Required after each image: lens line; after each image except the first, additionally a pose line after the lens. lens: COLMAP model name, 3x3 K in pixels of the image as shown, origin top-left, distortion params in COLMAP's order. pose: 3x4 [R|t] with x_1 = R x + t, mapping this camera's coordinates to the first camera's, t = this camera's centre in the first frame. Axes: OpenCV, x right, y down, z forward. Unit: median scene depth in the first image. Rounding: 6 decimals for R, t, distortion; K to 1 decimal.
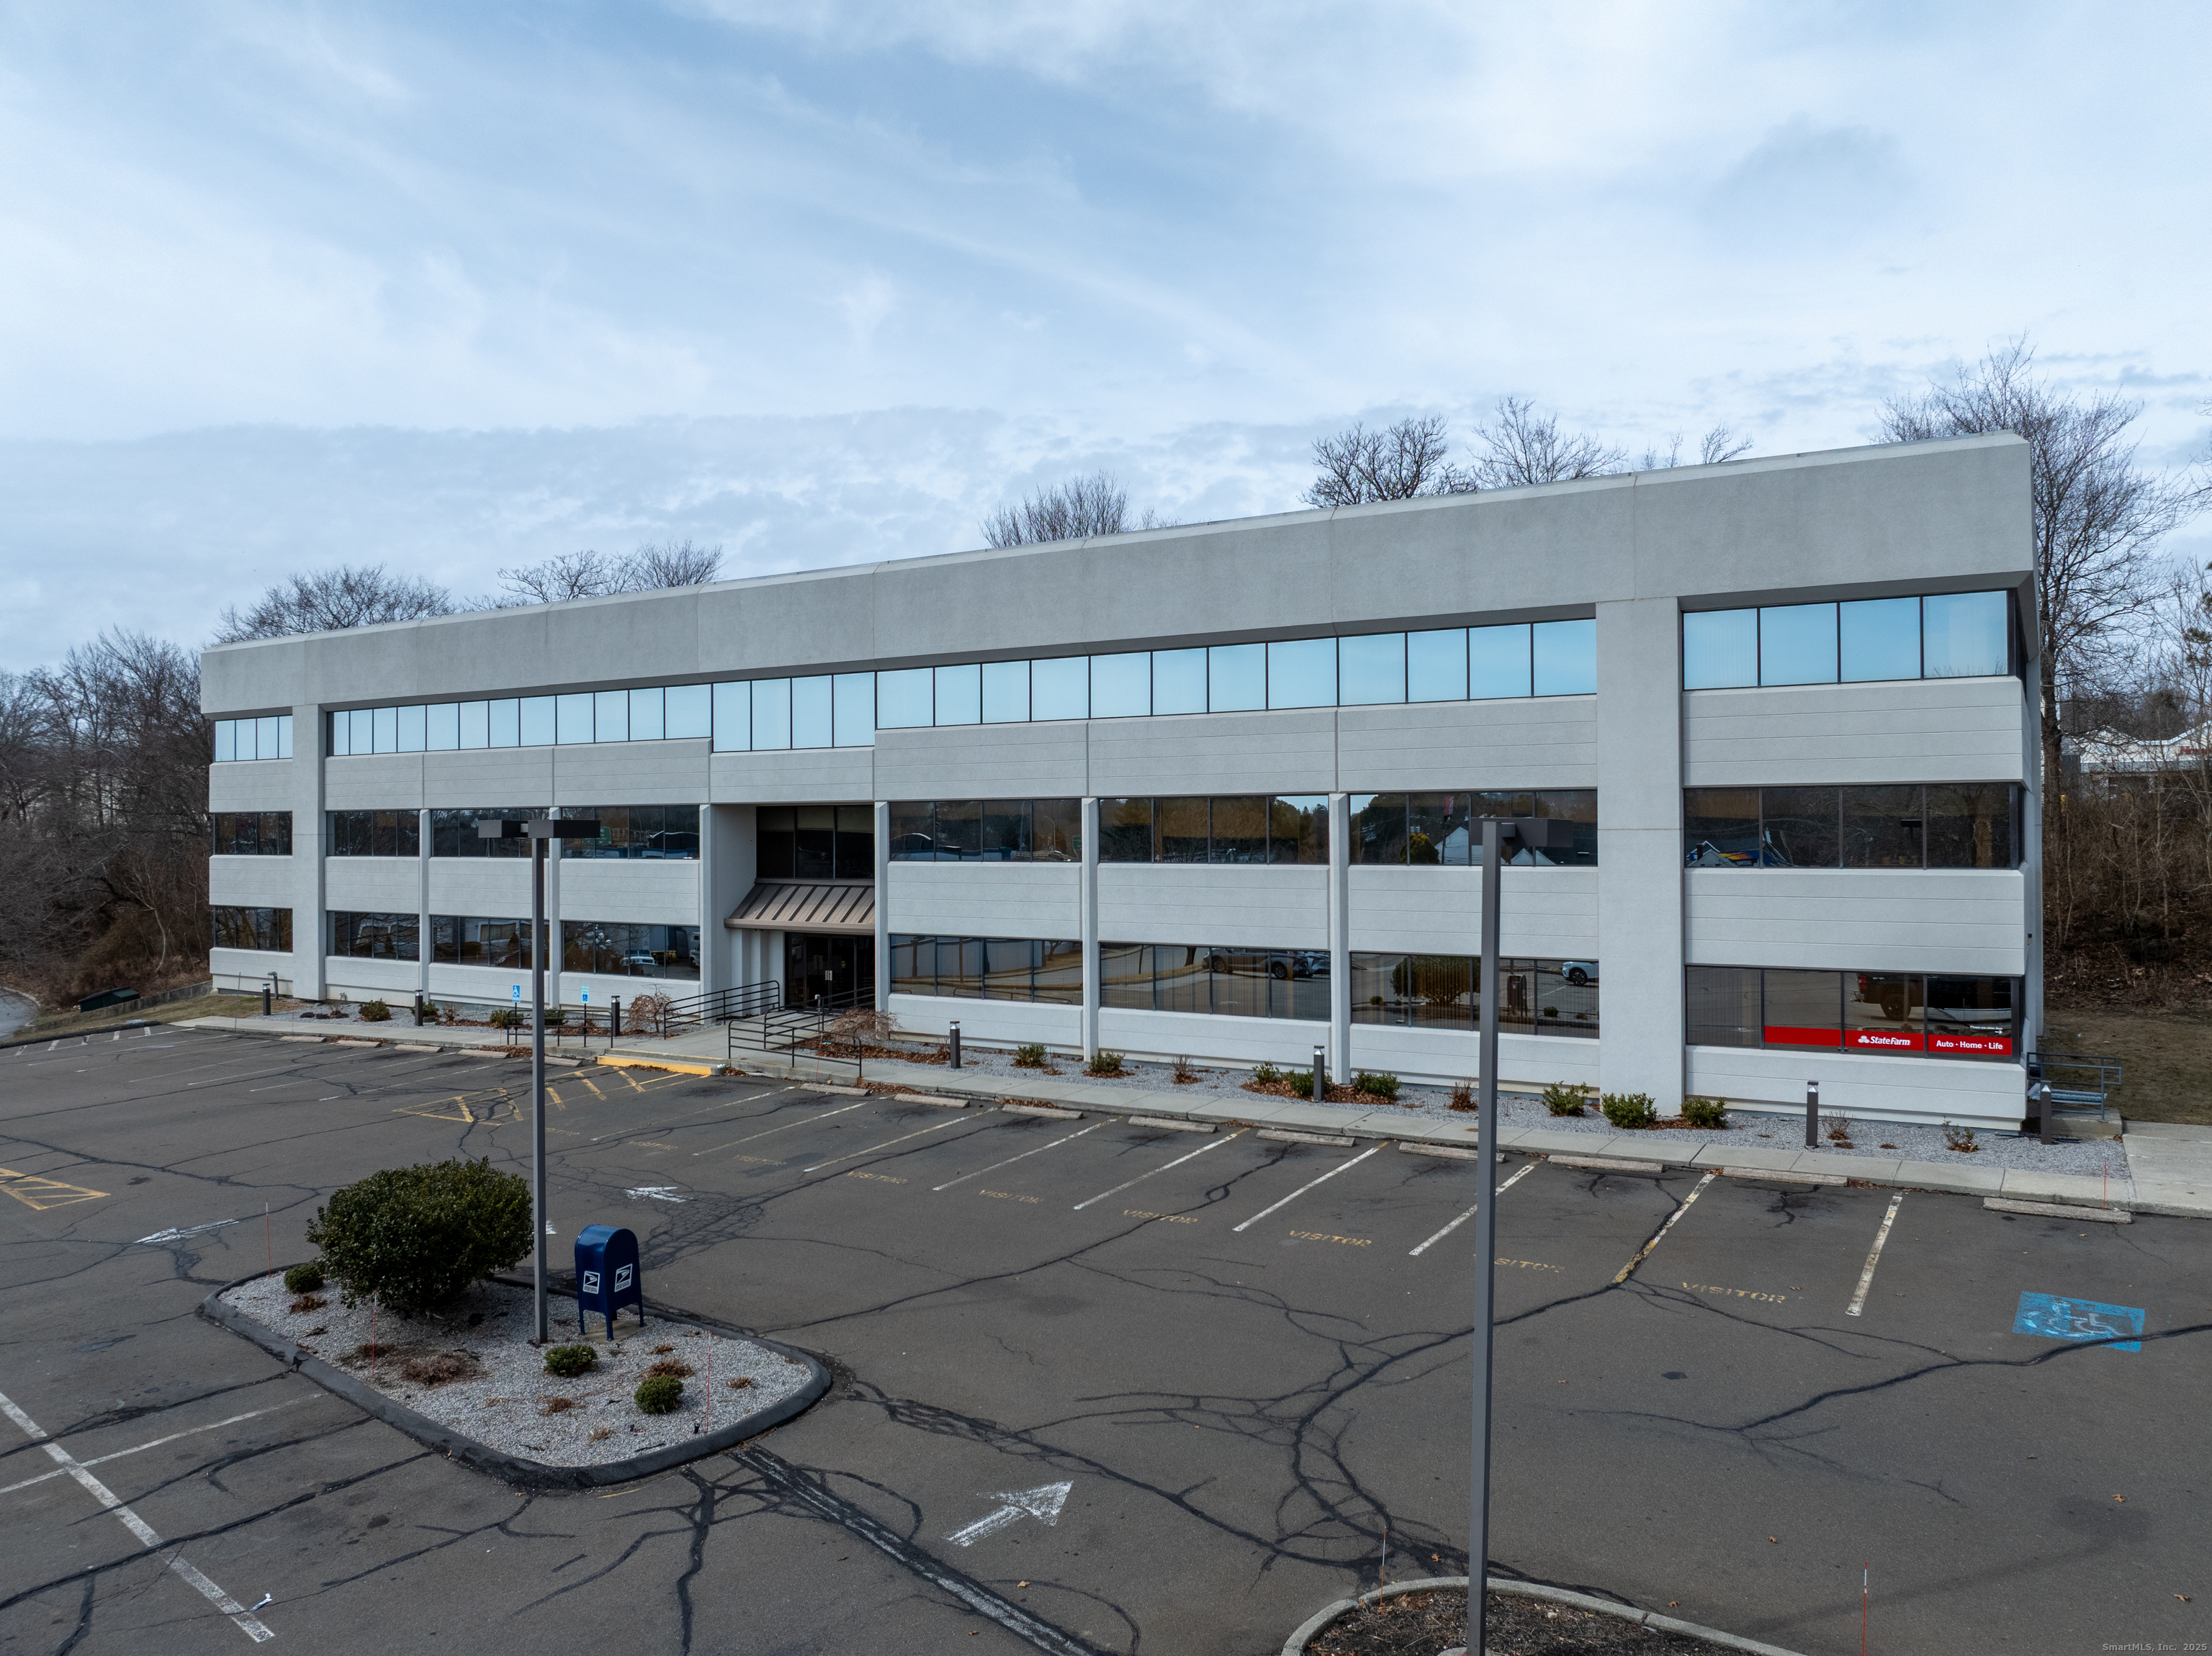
lens RADIAL K [[1552.2, 0, 1106.0], [0, 1552.2, 828.0], [0, 0, 1]] dist [0.000409, -0.000340]
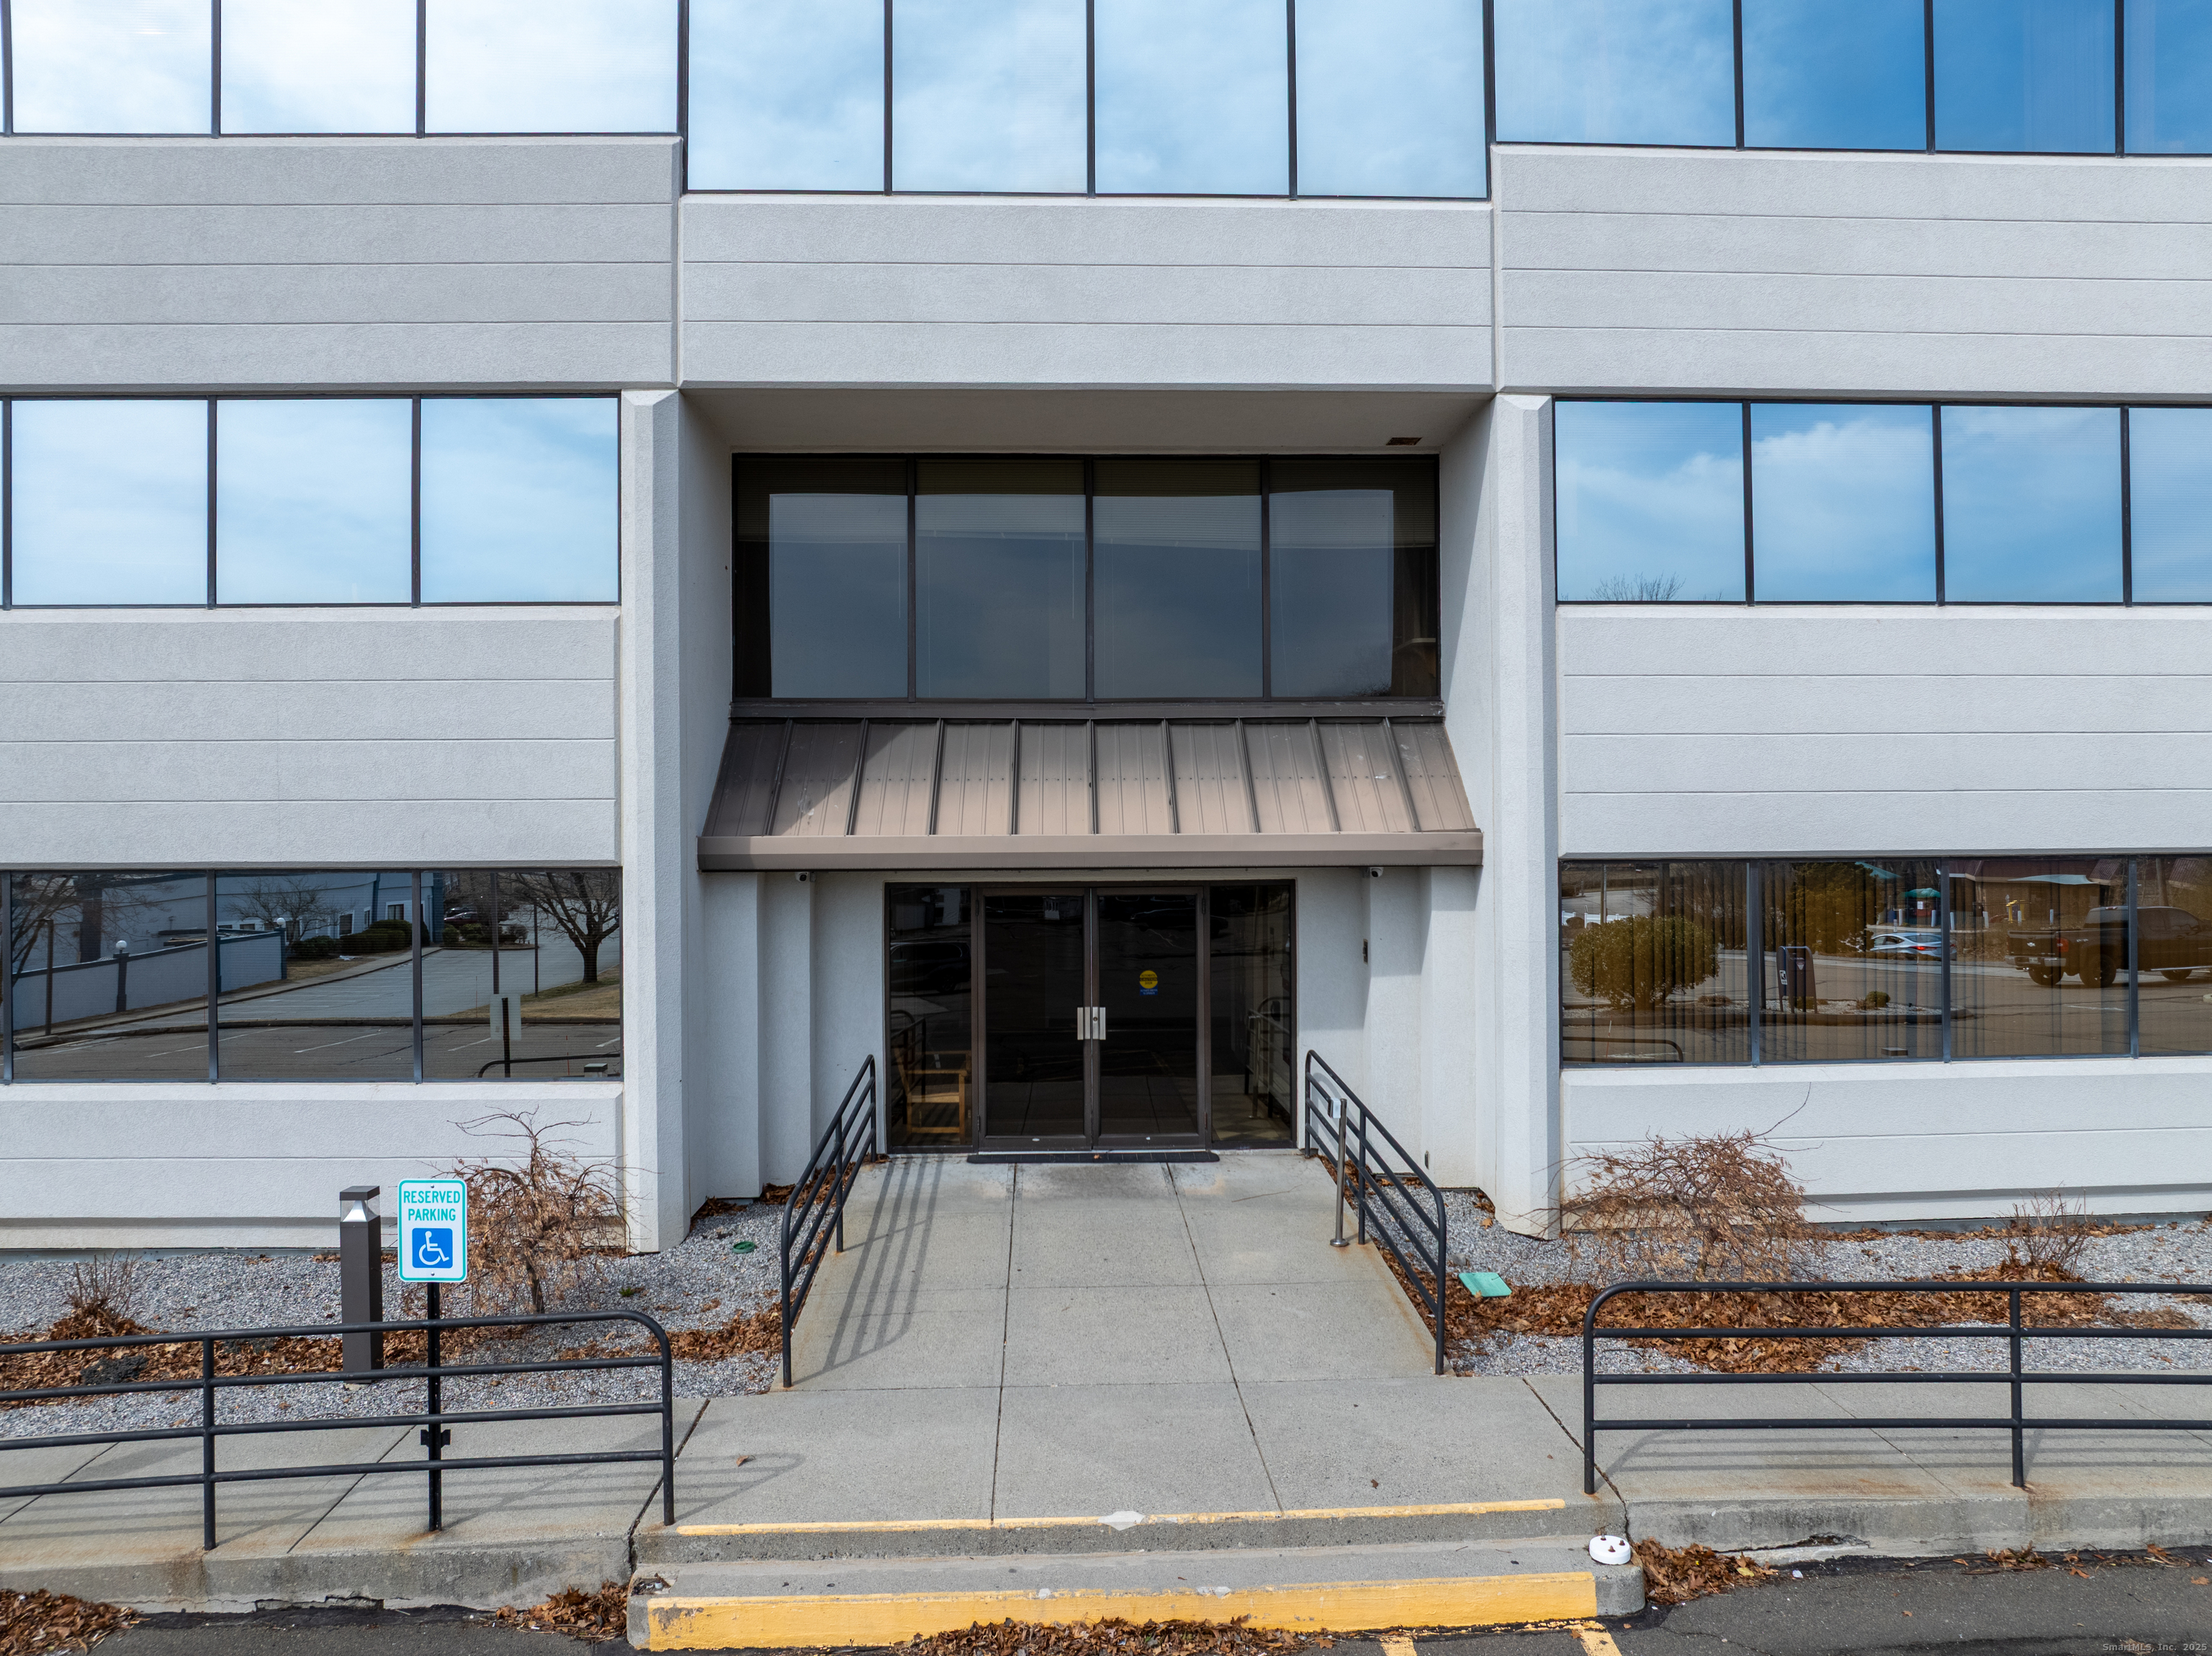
lens RADIAL K [[1800.4, 0, 1106.0], [0, 1800.4, 828.0], [0, 0, 1]] dist [0.001893, -0.001170]
pose [[0.823591, -0.008219, 0.567124, -0.313973], [0.002620, 0.999939, 0.010688, 0.046605], [-0.567178, -0.007317, 0.823563, 0.612598]]
